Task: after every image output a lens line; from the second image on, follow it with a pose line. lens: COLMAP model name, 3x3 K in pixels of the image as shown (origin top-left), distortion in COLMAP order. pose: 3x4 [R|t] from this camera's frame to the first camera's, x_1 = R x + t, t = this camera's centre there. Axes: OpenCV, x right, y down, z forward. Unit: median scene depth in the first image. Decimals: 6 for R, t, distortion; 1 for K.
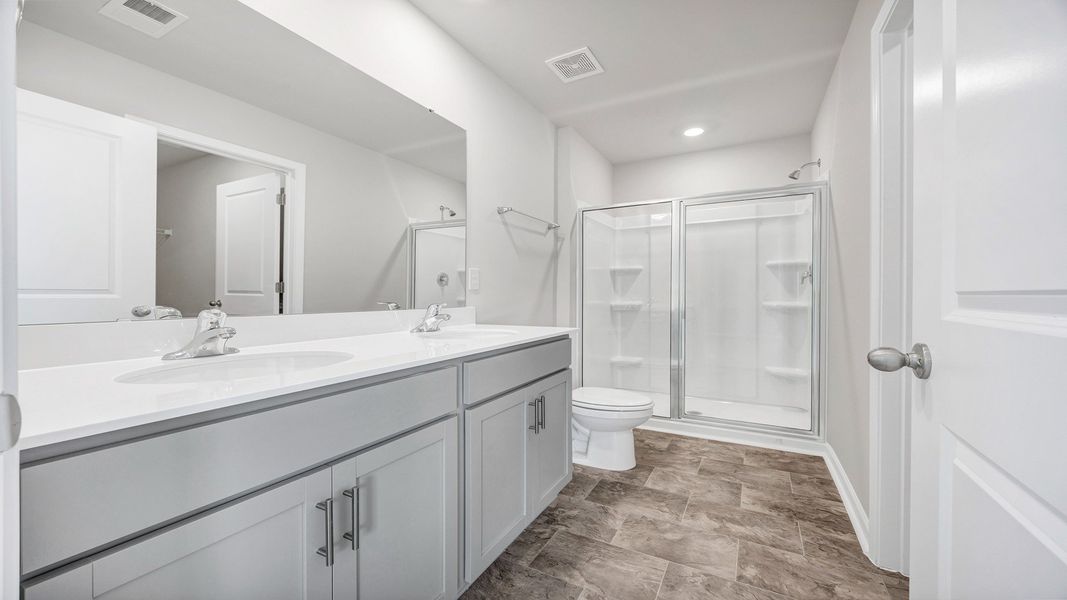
lens RADIAL K [[411.0, 0, 536.1], [0, 411.0, 297.7], [0, 0, 1]] dist [-0.000368, 0.000156]
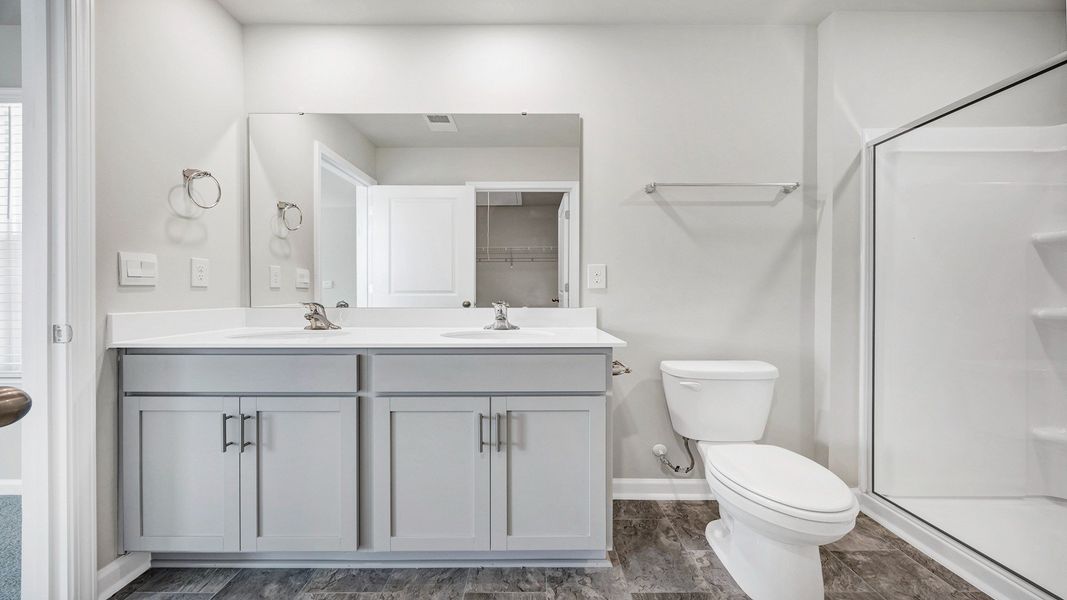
lens RADIAL K [[411.0, 0, 533.4], [0, 411.0, 294.4], [0, 0, 1]] dist [-0.000368, 0.000156]
pose [[0.469184, 0.003091, -0.883095, 0.514820], [-0.005653, 0.999984, 0.000497, -0.005558], [0.883082, 0.004759, 0.469194, 0.424003]]
